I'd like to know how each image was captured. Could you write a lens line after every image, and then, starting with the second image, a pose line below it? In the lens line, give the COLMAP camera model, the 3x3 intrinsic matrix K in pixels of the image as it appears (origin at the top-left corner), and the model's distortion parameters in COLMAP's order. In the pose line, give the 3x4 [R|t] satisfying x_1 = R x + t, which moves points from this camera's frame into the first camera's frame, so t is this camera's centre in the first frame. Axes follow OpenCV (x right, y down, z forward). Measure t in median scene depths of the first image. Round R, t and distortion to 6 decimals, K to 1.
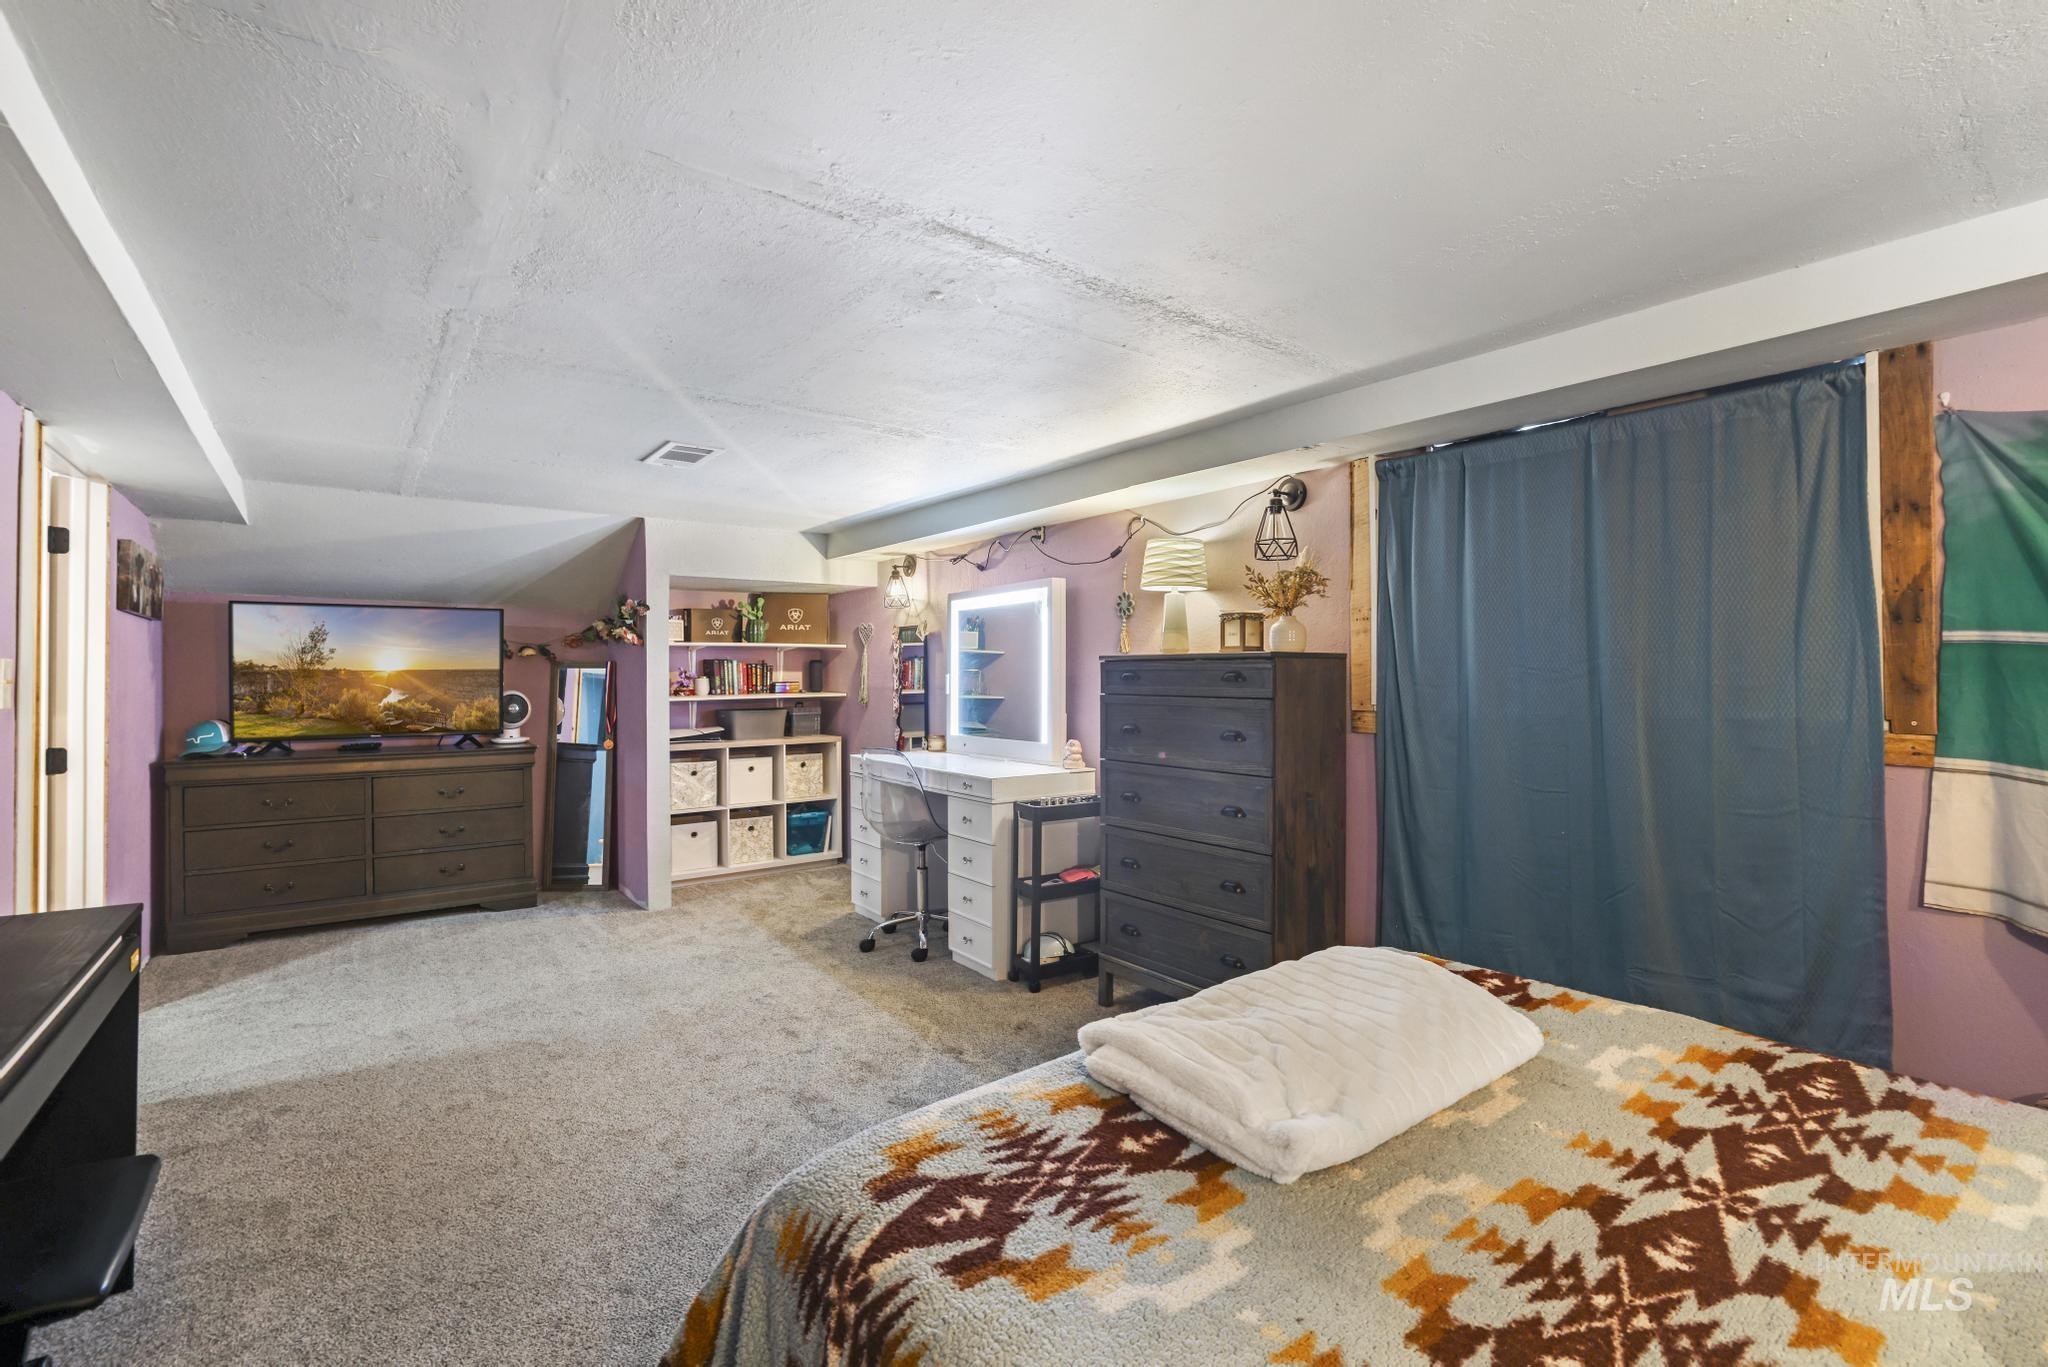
lens RADIAL K [[891.0, 0, 1000.8], [0, 891.0, 669.4], [0, 0, 1]] dist [-0.052553, 0.021196]
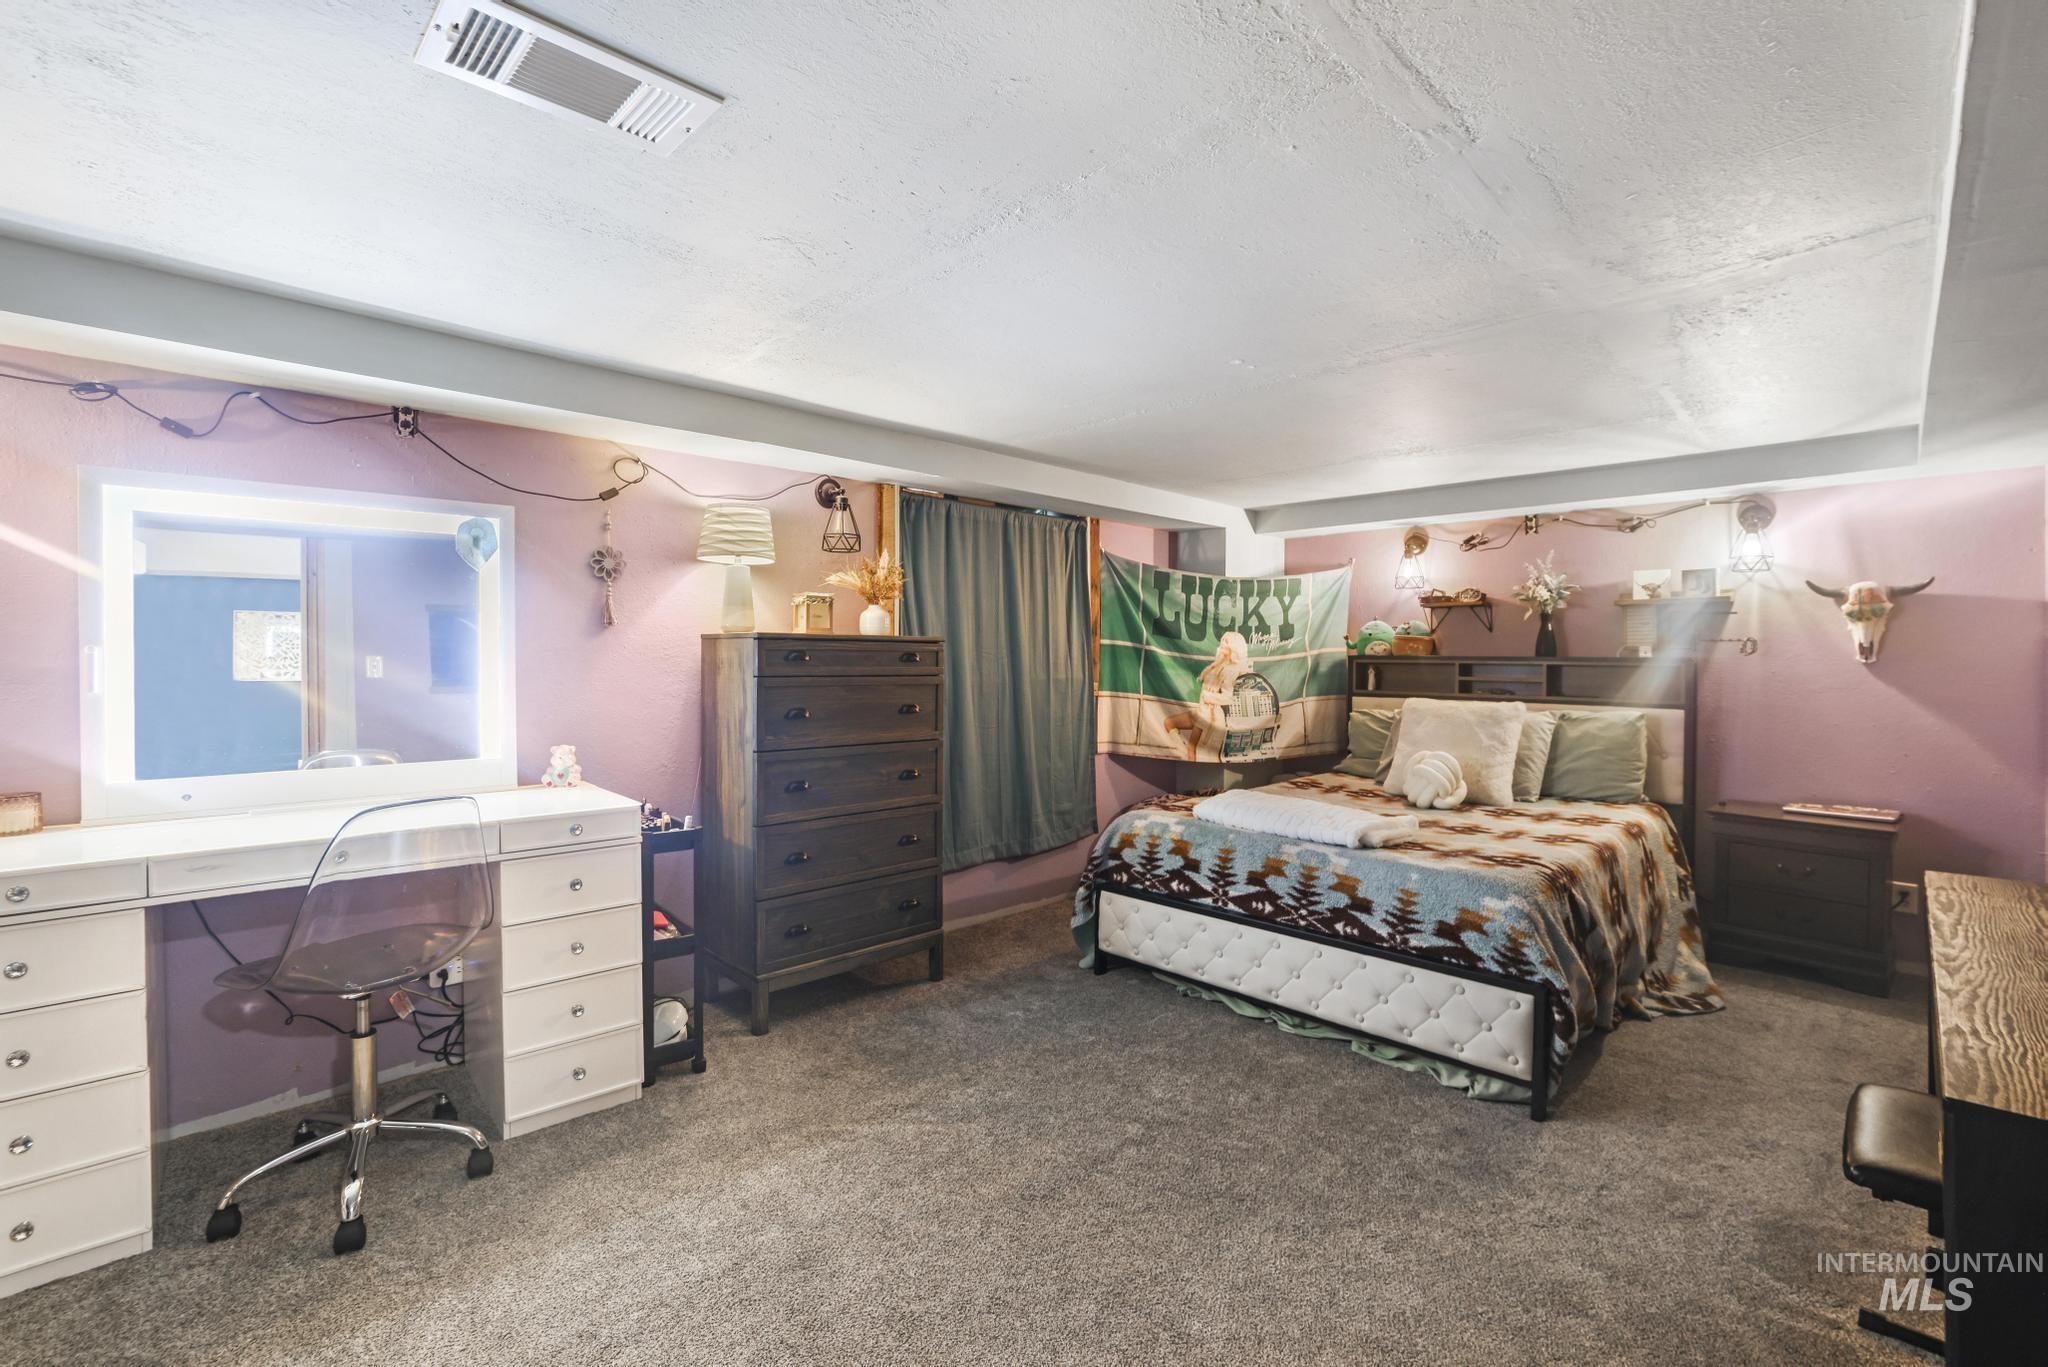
lens RADIAL K [[891.0, 0, 1000.8], [0, 891.0, 669.4], [0, 0, 1]] dist [-0.052553, 0.021196]
pose [[-0.114920, -0.011483, 0.993308, -0.809447], [-0.010205, 0.999894, 0.010378, 0.009759], [-0.993322, -0.008944, -0.115025, 0.917069]]
